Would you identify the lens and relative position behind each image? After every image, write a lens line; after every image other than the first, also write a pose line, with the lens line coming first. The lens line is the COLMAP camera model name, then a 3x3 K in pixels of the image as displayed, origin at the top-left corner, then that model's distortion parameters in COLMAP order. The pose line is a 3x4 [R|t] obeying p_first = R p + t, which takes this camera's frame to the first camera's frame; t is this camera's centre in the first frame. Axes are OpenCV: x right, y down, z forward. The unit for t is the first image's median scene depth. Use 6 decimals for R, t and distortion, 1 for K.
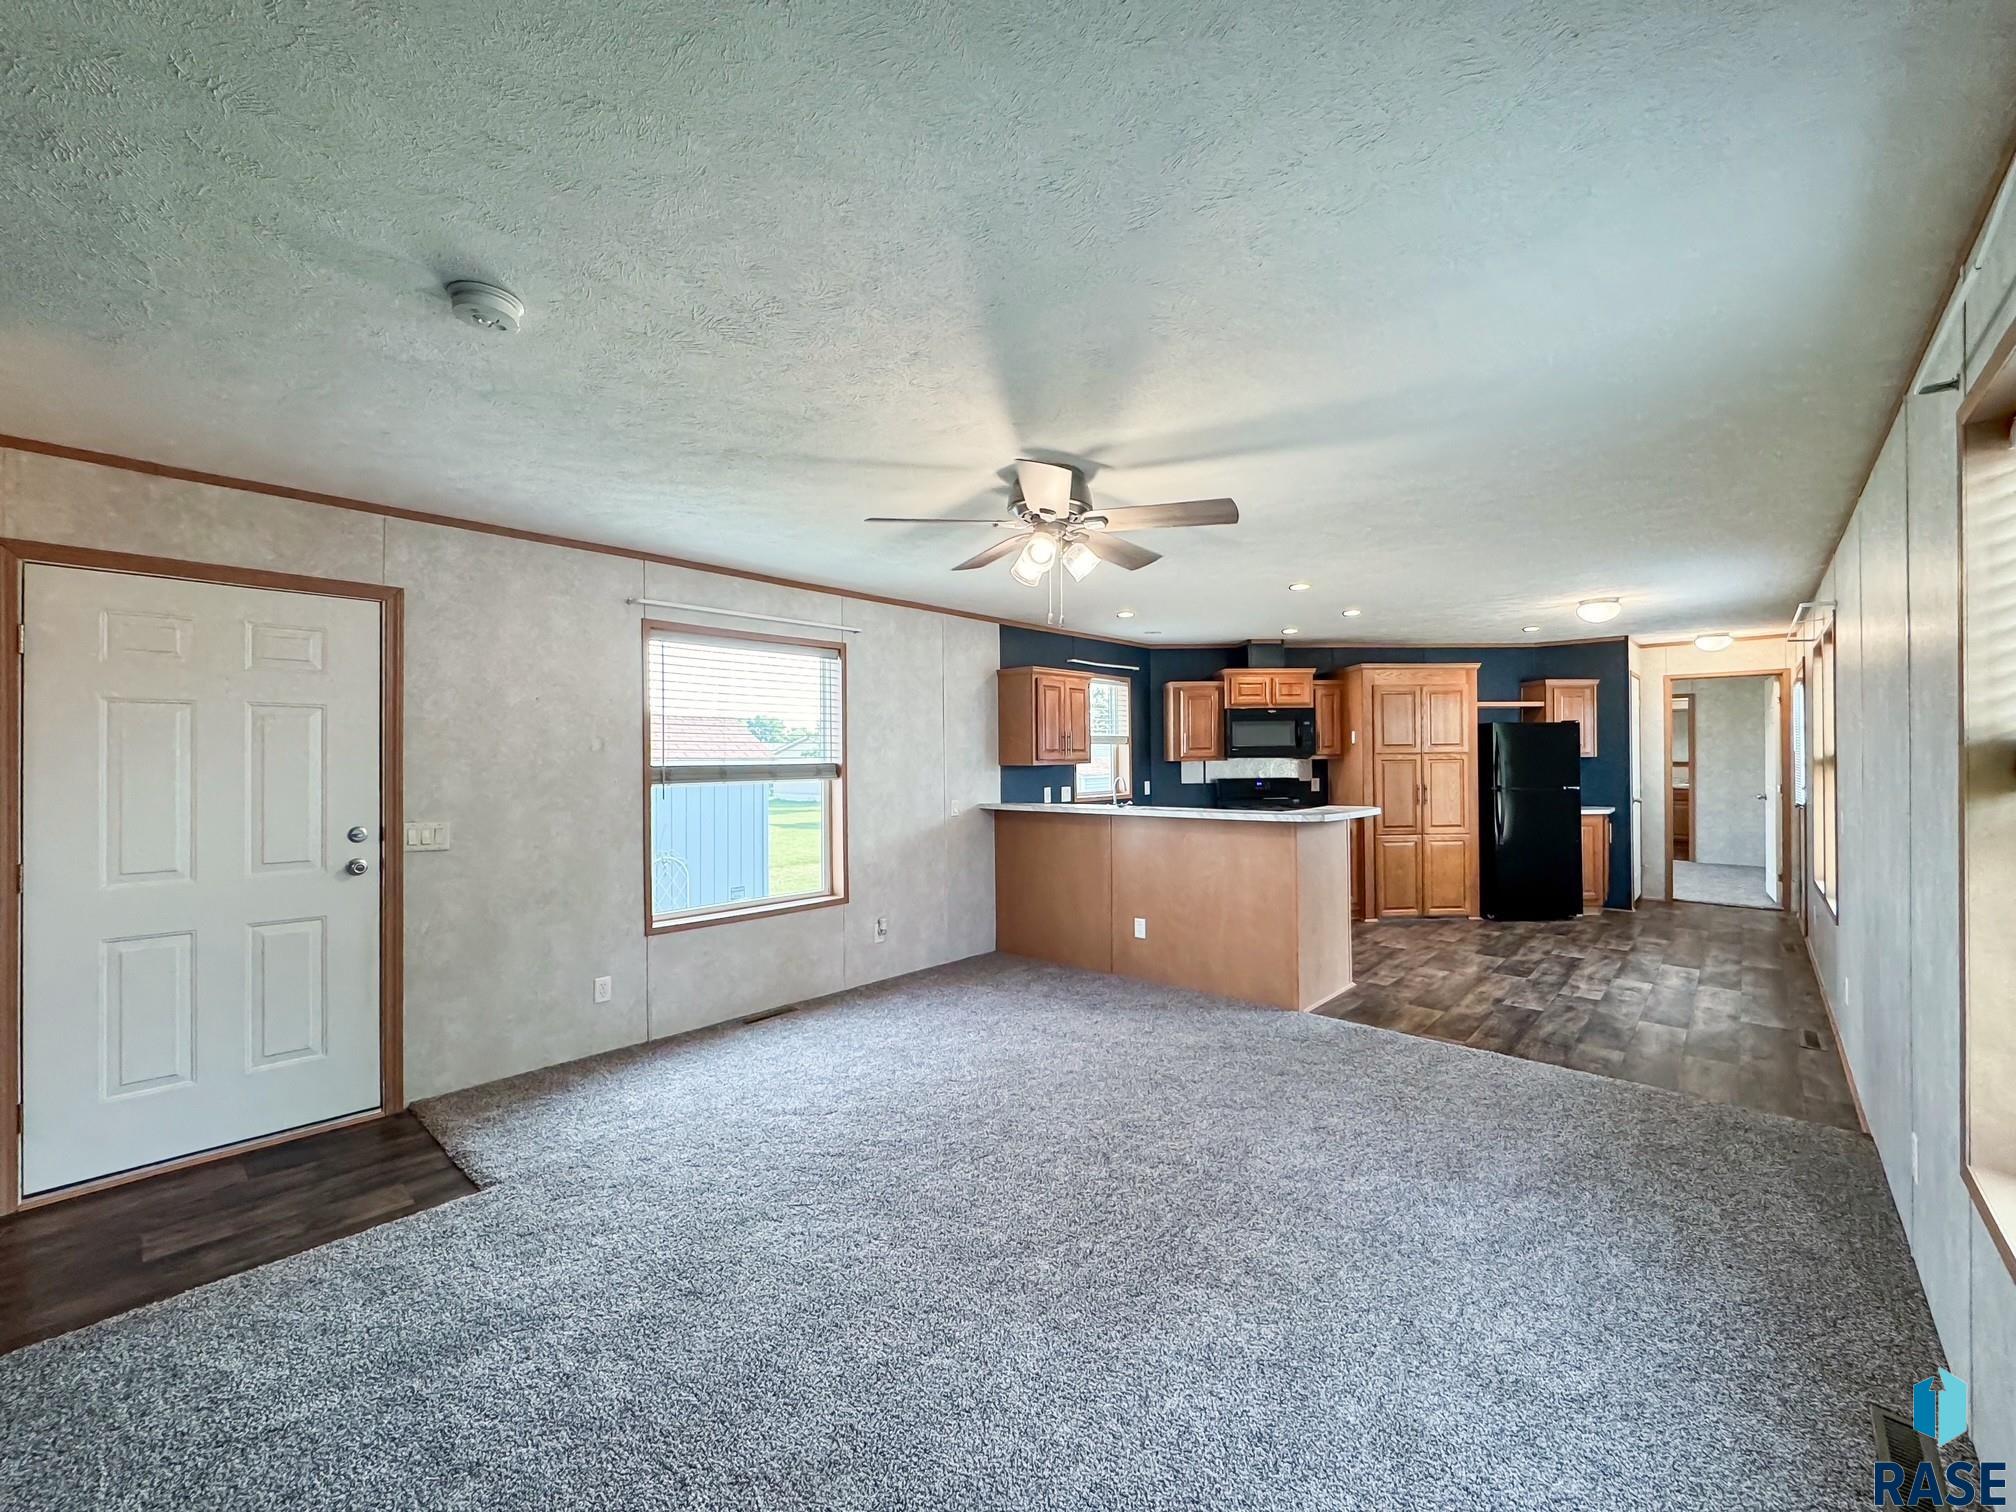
lens RADIAL K [[804.6, 0, 1008.1], [0, 804.6, 754.7], [0, 0, 1]] dist [-0.001898, 0.000271]
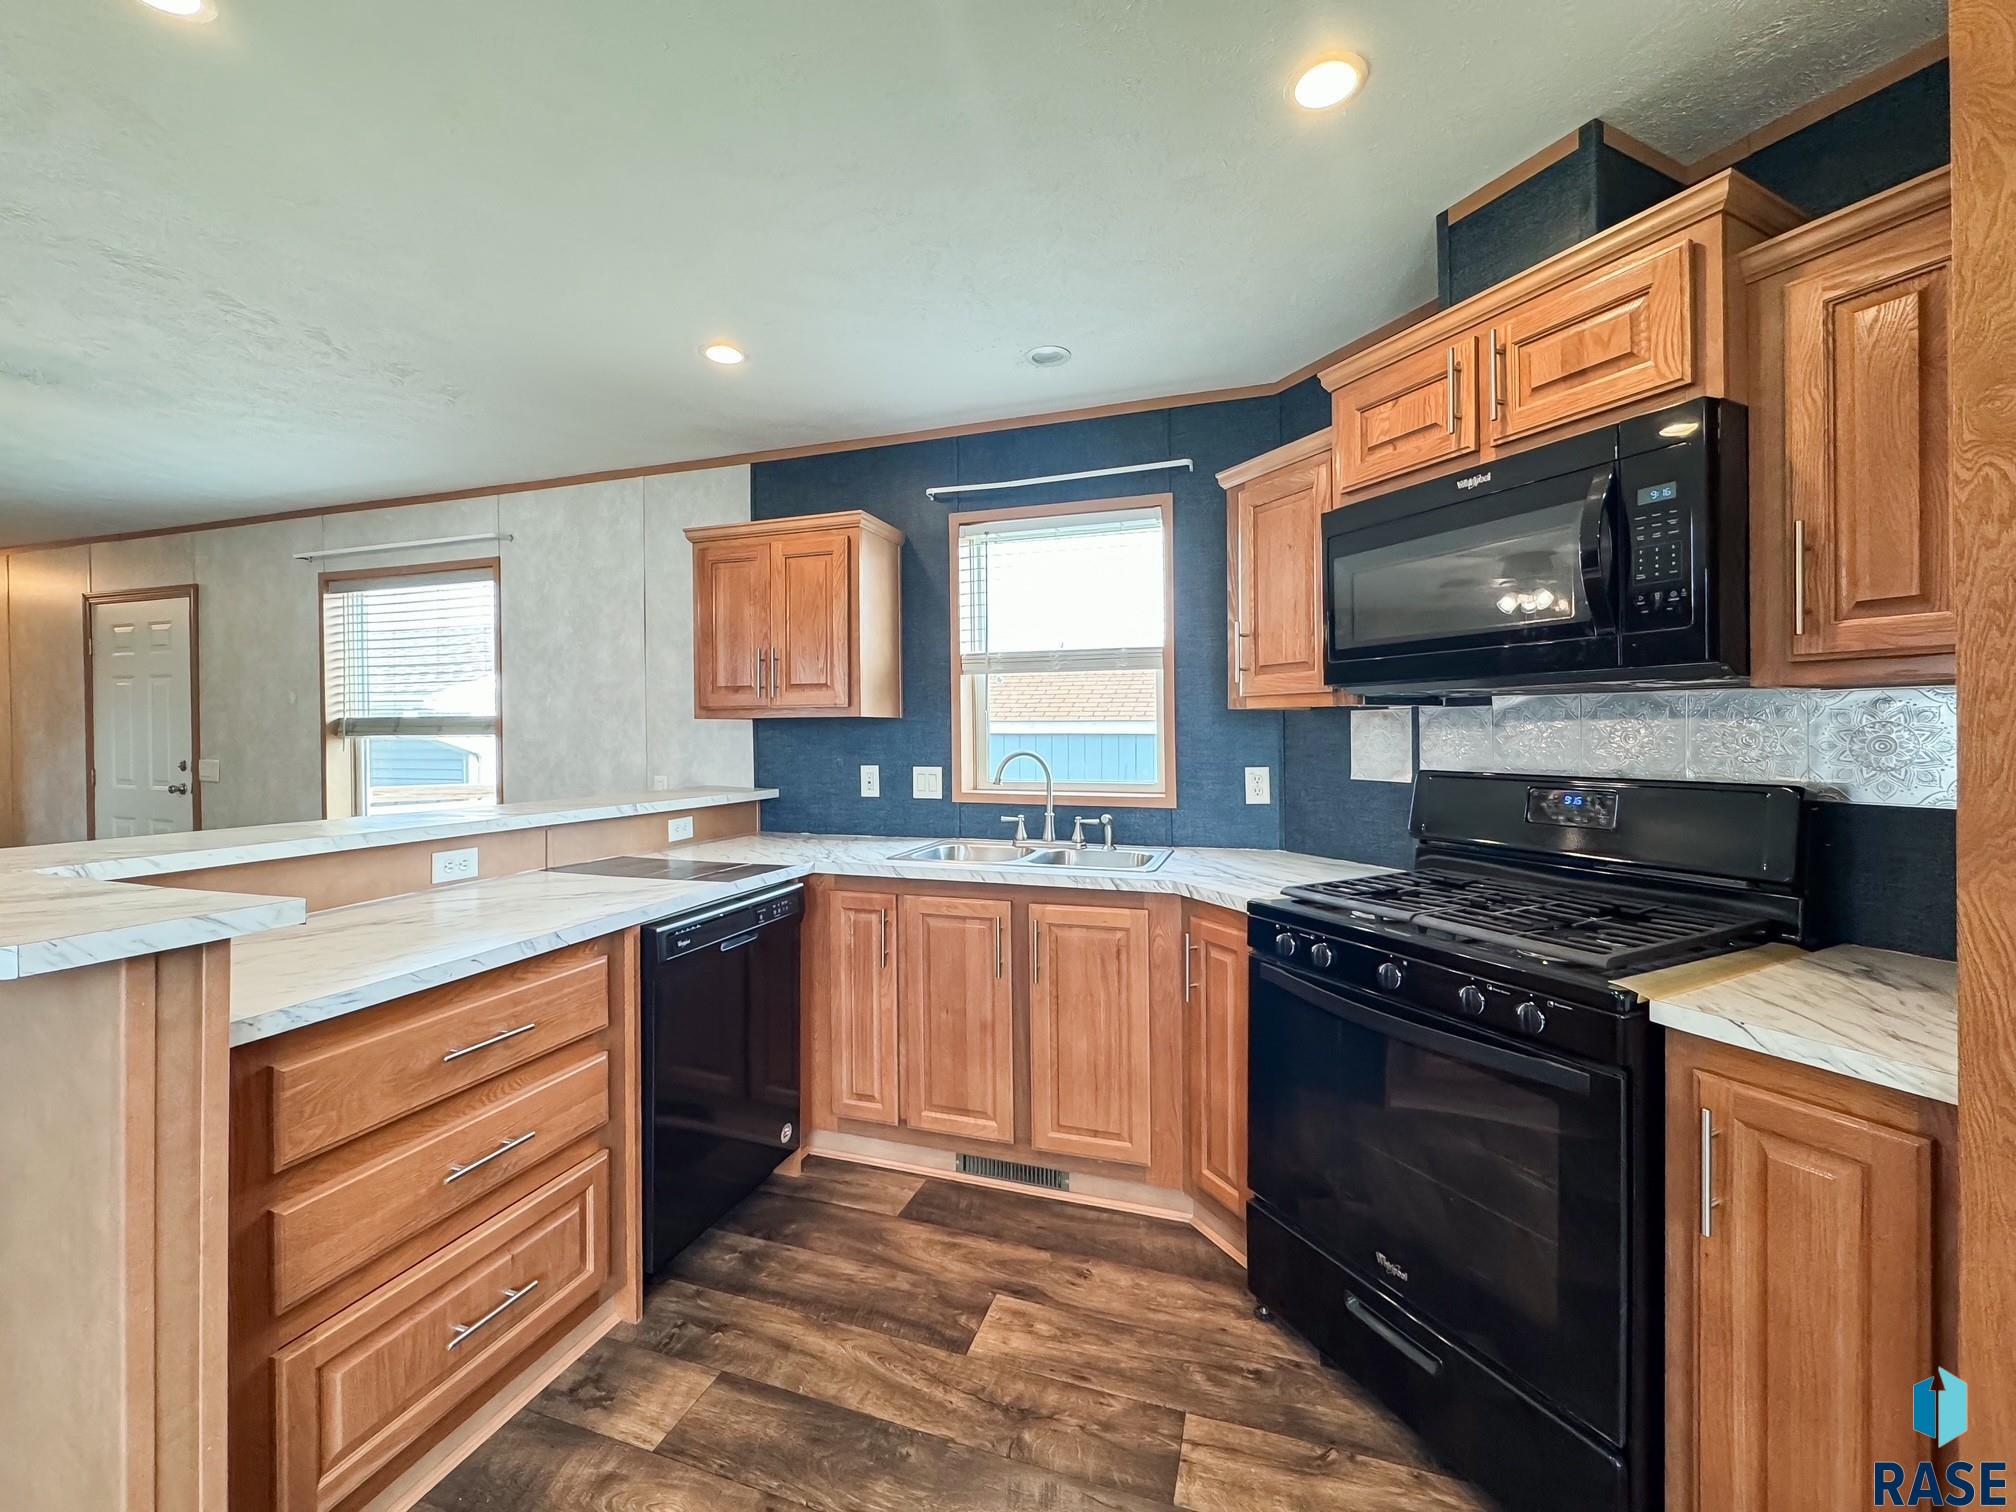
lens RADIAL K [[817.3, 0, 1006.9], [0, 817.3, 731.4], [0, 0, 1]] dist [-0.001502, -0.000100]
pose [[0.406304, 0.008515, -0.913698, 0.487967], [0.004106, 0.999929, 0.011145, 0.013250], [0.913729, -0.008280, 0.406240, 0.791262]]
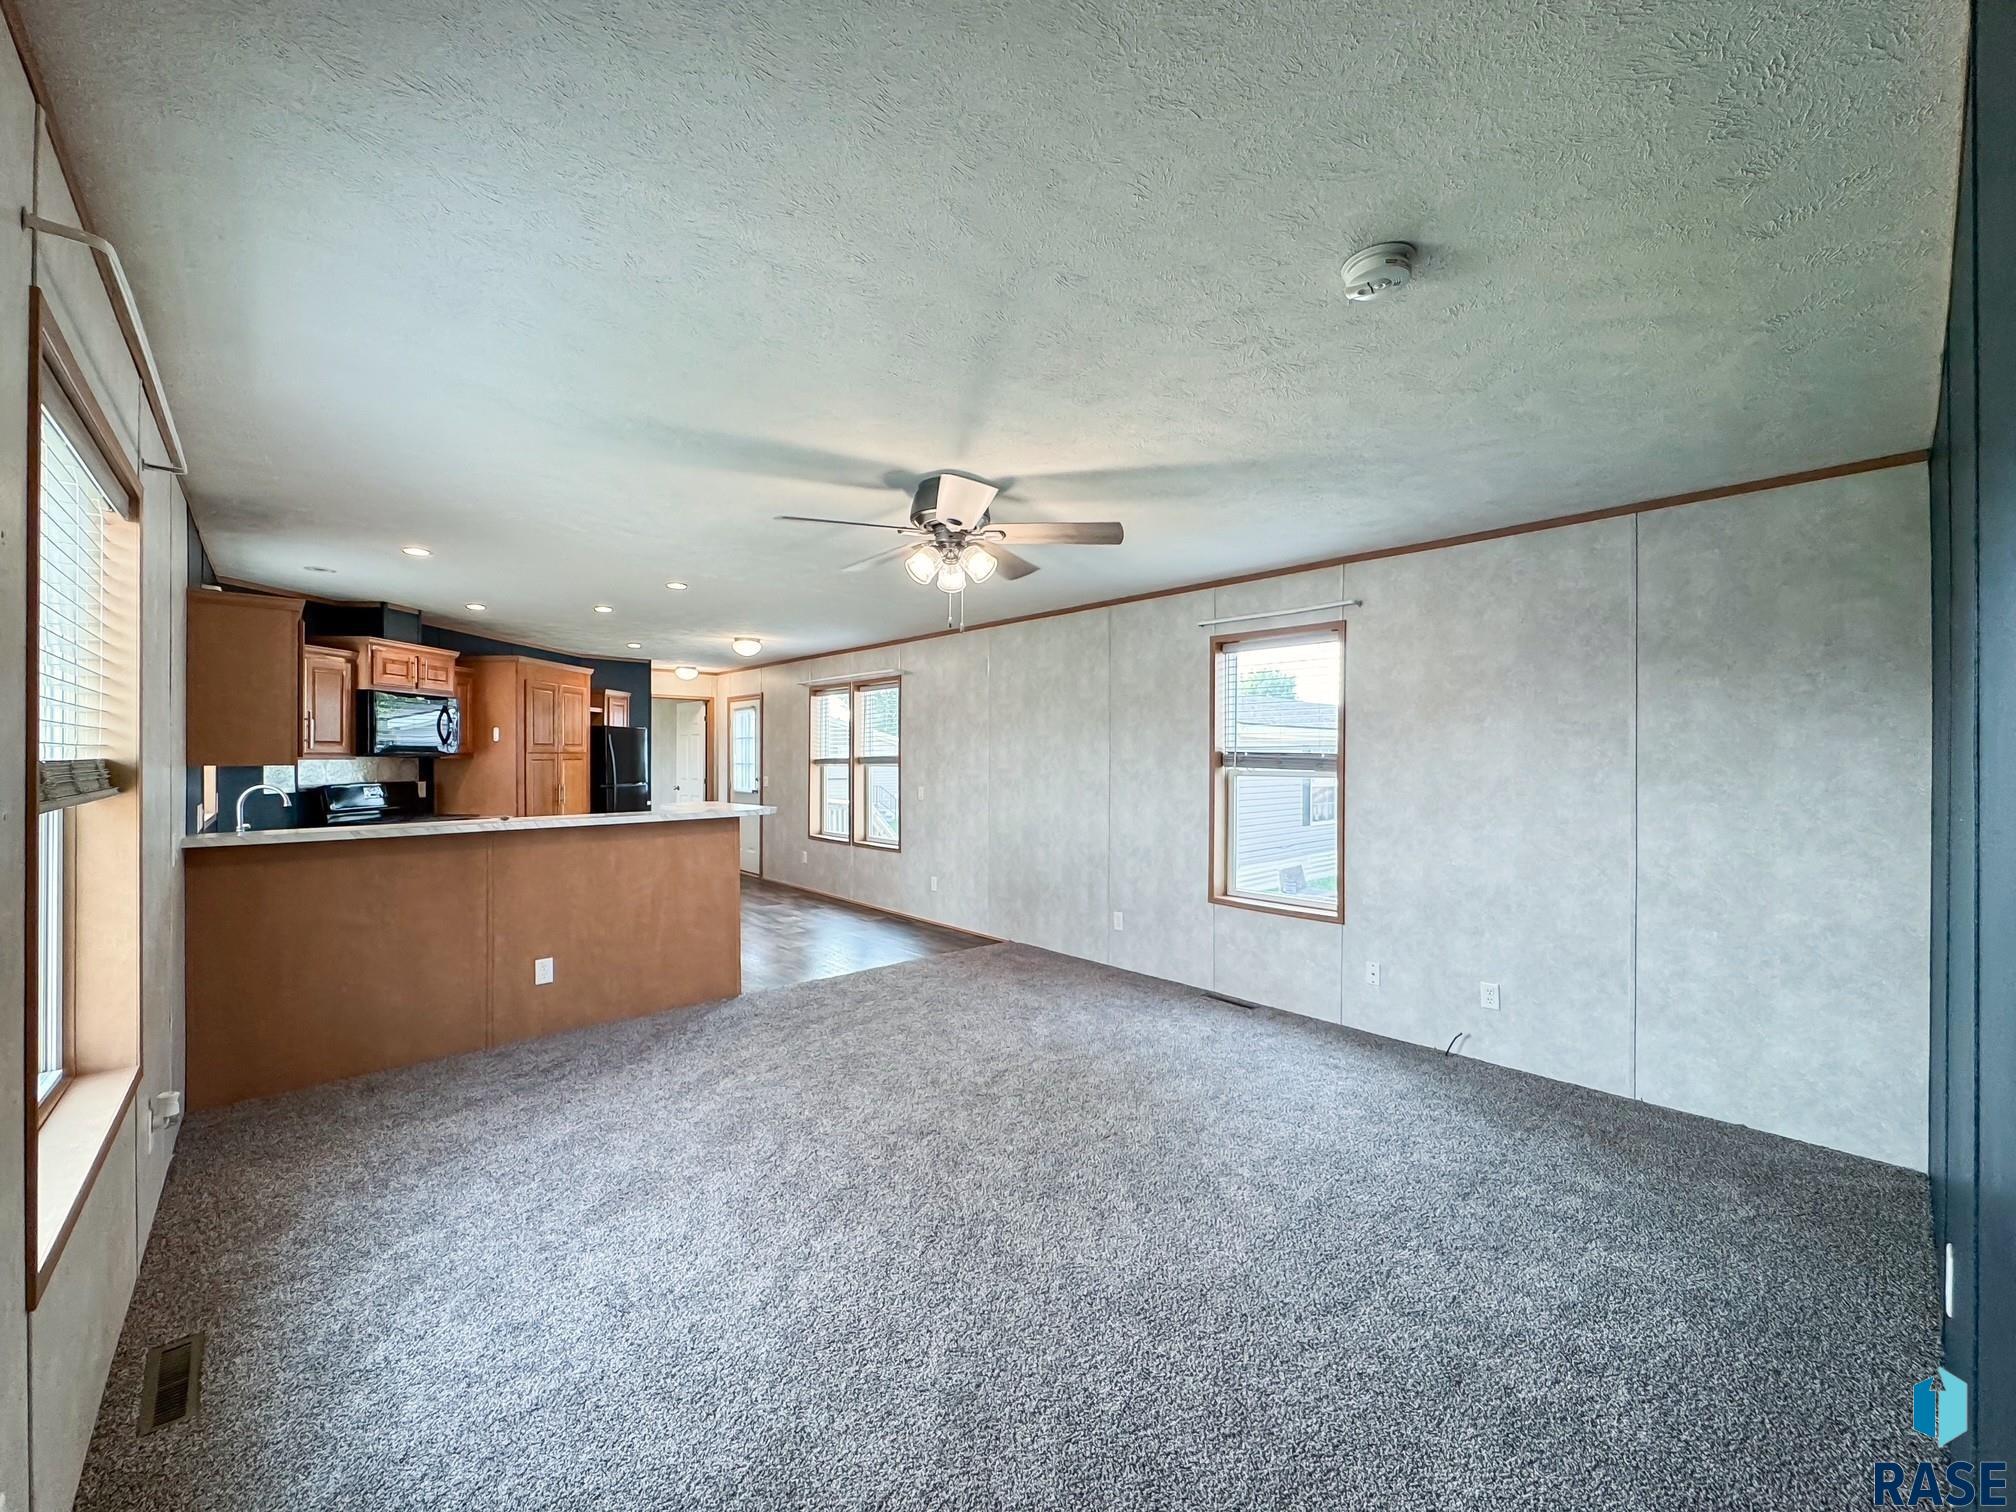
lens RADIAL K [[806.5, 0, 1007.2], [0, 806.5, 757.0], [0, 0, 1]] dist [-0.001416, -0.000313]
pose [[0.097522, 0.007118, 0.995208, -0.416472], [-0.004568, 0.999967, -0.006704, 0.006929], [-0.995223, -0.003892, 0.097551, 0.341867]]
